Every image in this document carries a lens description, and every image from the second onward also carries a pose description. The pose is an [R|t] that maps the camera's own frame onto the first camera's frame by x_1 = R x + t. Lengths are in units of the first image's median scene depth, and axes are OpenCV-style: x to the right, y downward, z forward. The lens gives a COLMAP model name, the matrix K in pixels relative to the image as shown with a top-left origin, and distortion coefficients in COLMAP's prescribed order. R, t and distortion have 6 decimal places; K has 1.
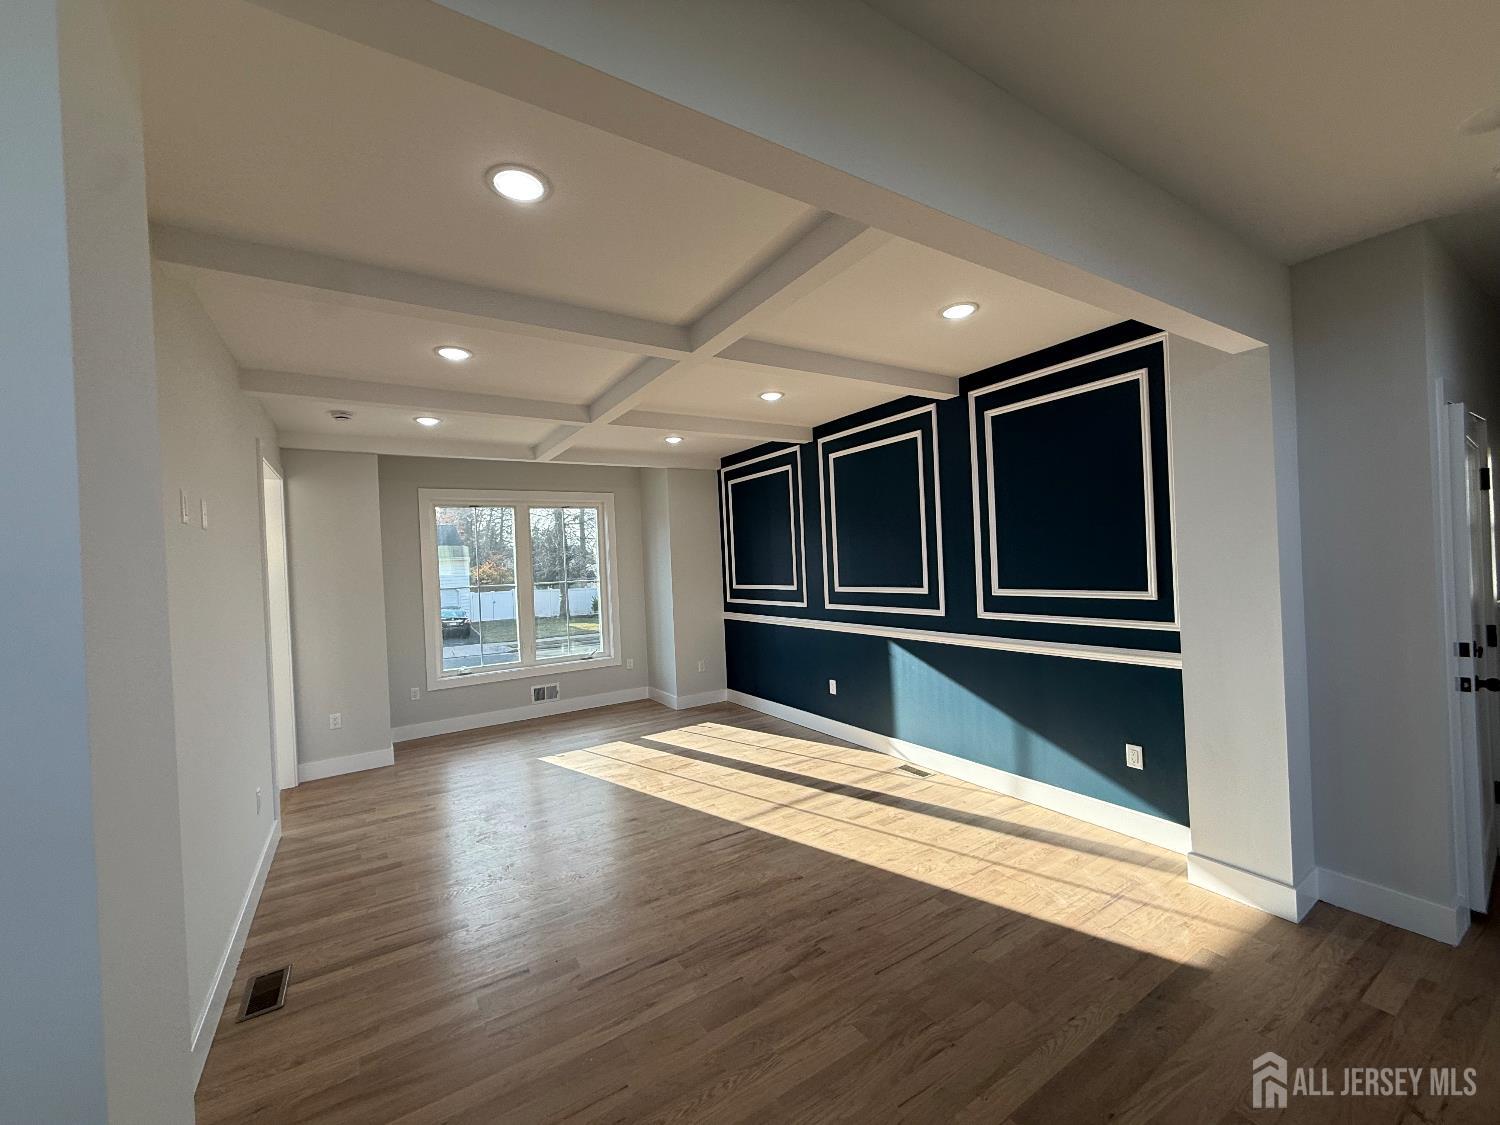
lens RADIAL K [[601.2, 0, 746.7], [0, 601.2, 560.1], [0, 0, 1]] dist [-0.001785, -0.000380]
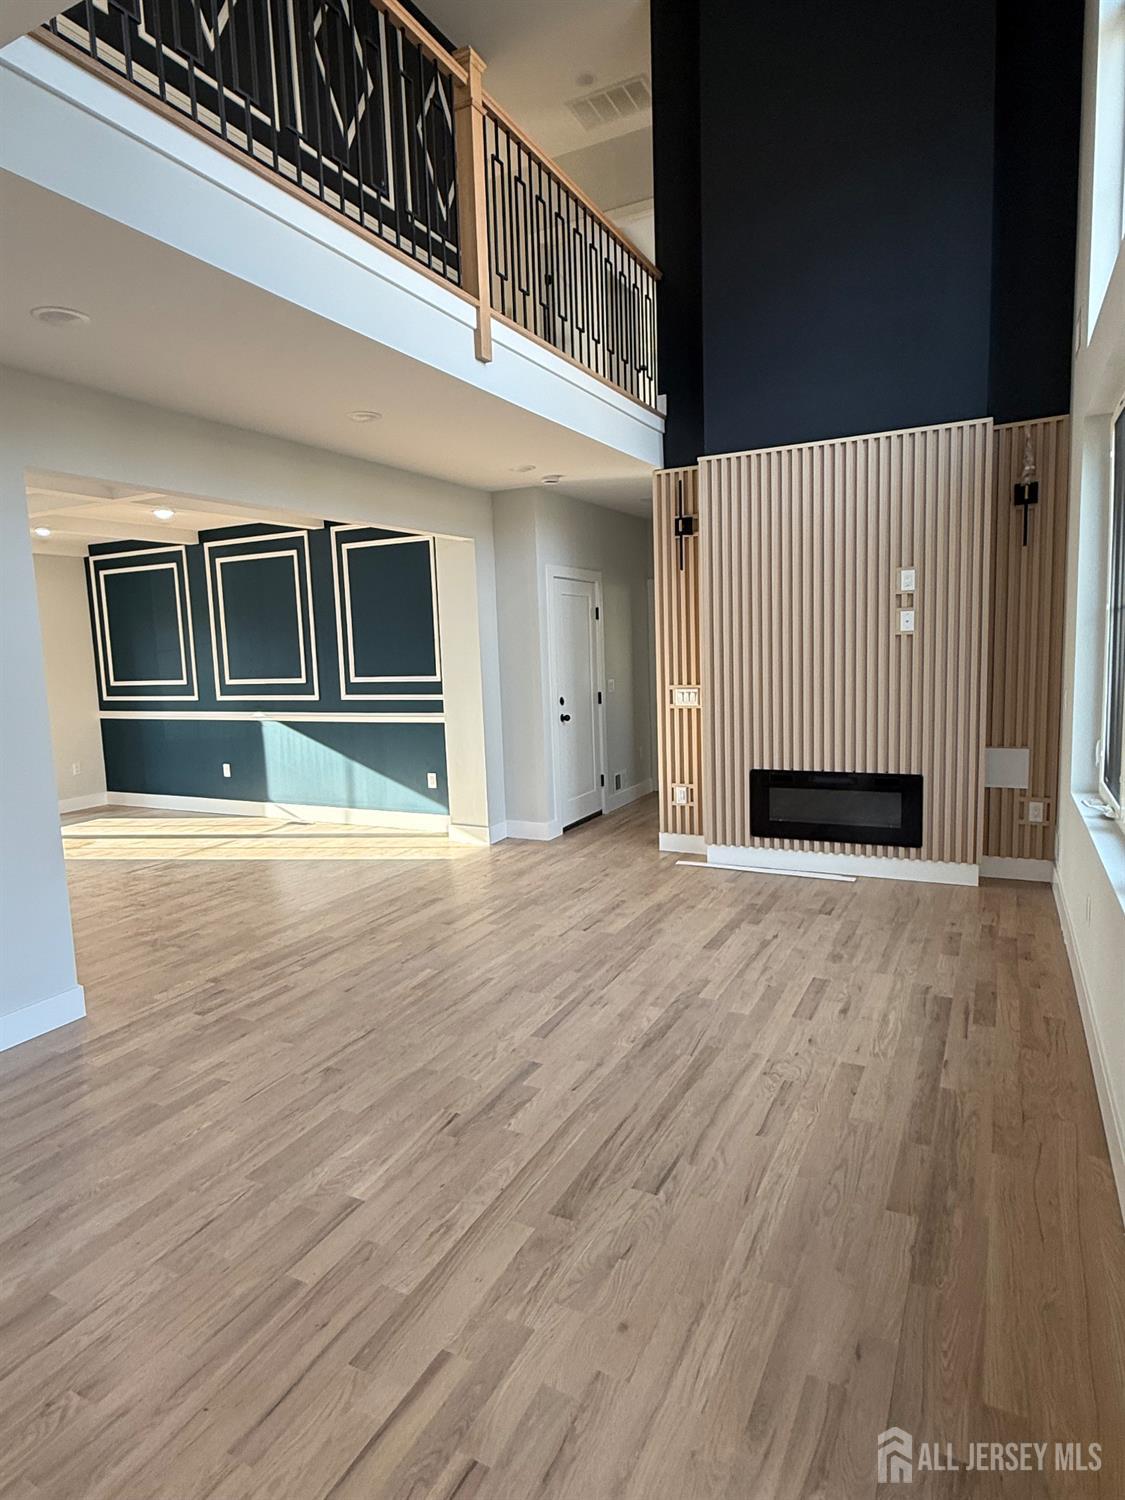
lens RADIAL K [[866.5, 0, 559.9], [0, 866.5, 740.9], [0, 0, 1]] dist [-0.001115, 0.000031]
pose [[0.863627, -0.046644, 0.501969, -0.126306], [-0.002830, 0.995246, 0.097350, -0.001073], [-0.504123, -0.085495, 0.859389, -0.685321]]
